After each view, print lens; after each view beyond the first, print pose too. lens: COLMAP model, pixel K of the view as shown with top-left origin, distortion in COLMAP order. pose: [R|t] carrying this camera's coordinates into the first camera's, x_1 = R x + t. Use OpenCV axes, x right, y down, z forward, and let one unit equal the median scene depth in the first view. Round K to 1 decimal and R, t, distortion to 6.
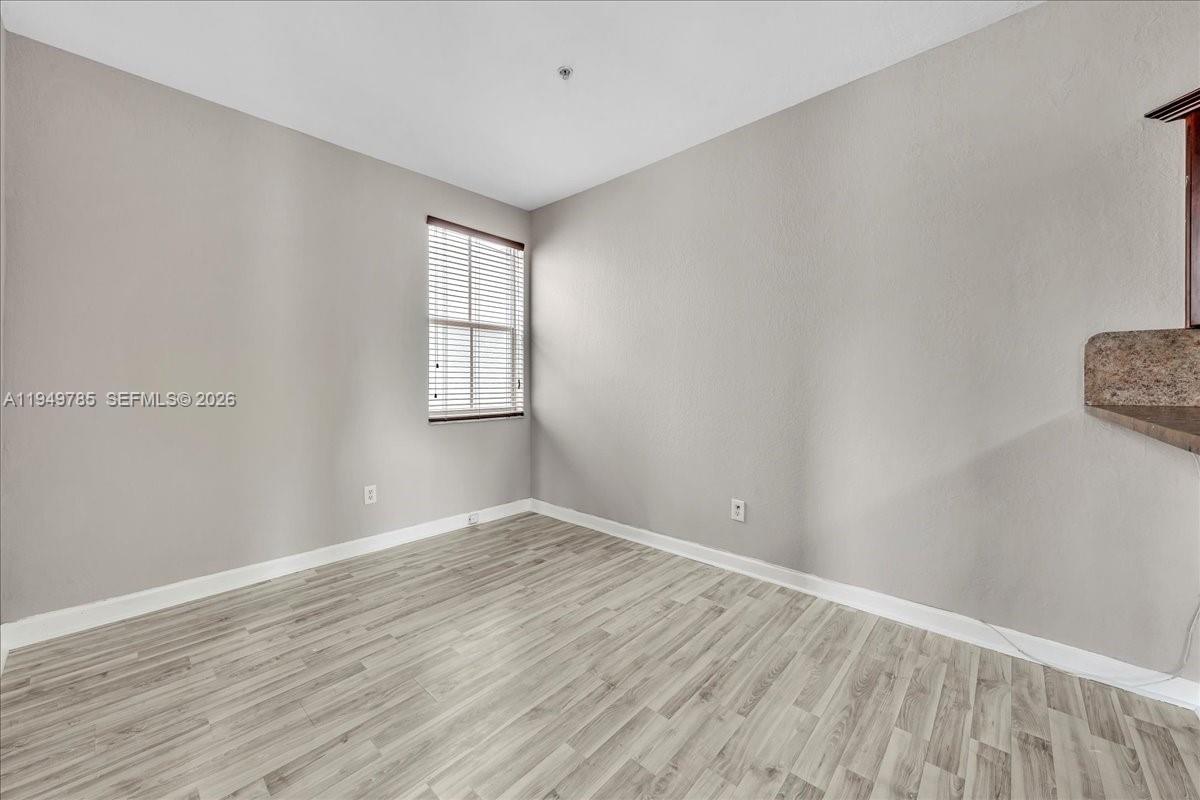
lens RADIAL K [[454.0, 0, 592.9], [0, 454.0, 385.6], [0, 0, 1]] dist [-0.001208, -0.000218]
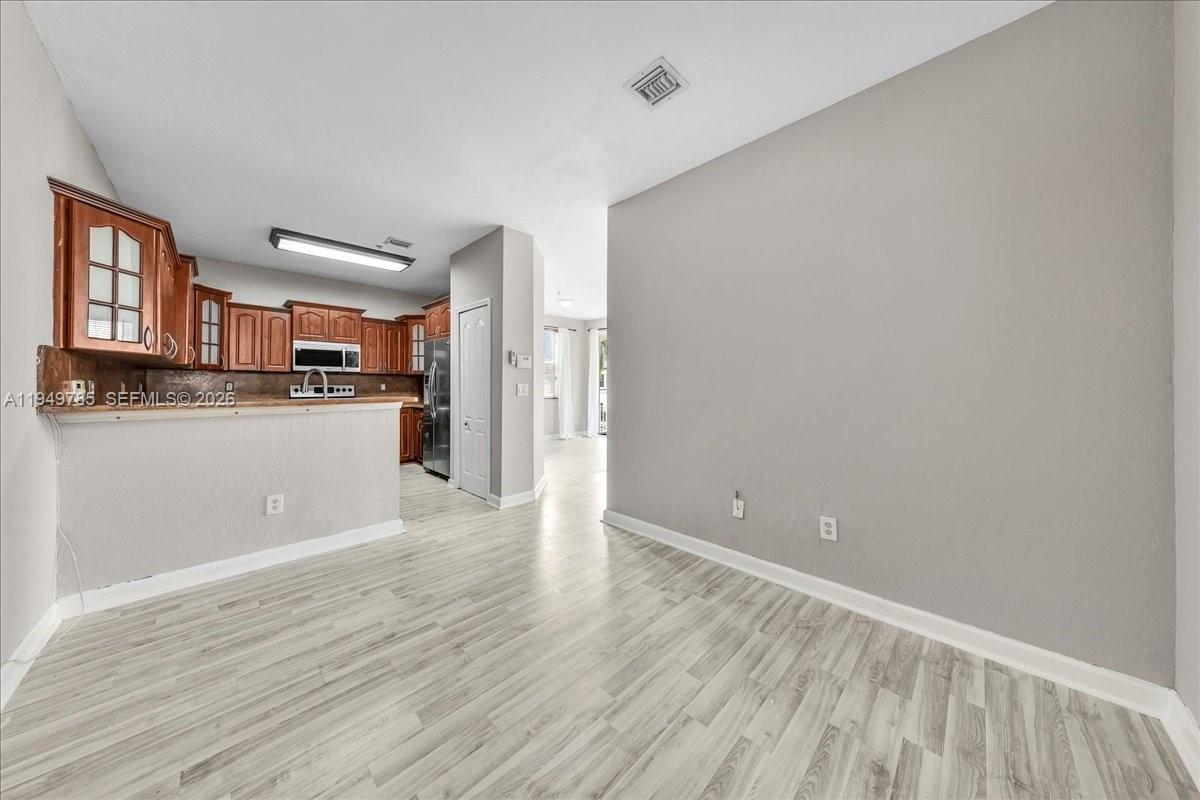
lens RADIAL K [[380.4, 0, 593.0], [0, 380.4, 389.0], [0, 0, 1]] dist [-0.000080, -0.000094]
pose [[-0.998684, -0.001385, 0.051261, -0.225406], [-0.000412, 0.999819, 0.019002, -0.013253], [-0.051278, 0.018956, -0.998504, 1.241723]]
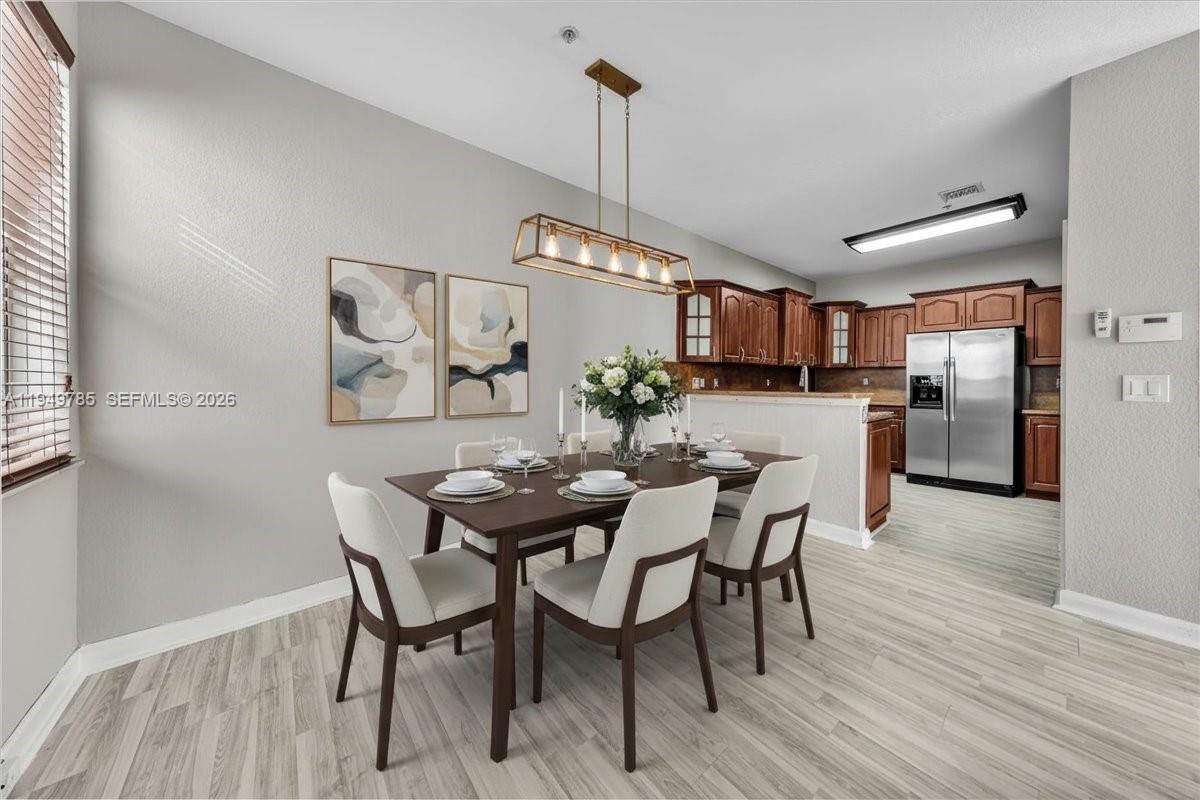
lens RADIAL K [[386.0, 0, 607.7], [0, 386.0, 384.7], [0, 0, 1]] dist [0.007026, -0.000210]
pose [[0.130116, -0.009904, 0.991449, -0.671638], [0.009763, 0.999914, 0.008707, -0.005168], [-0.991451, 0.008547, 0.130202, 0.681817]]
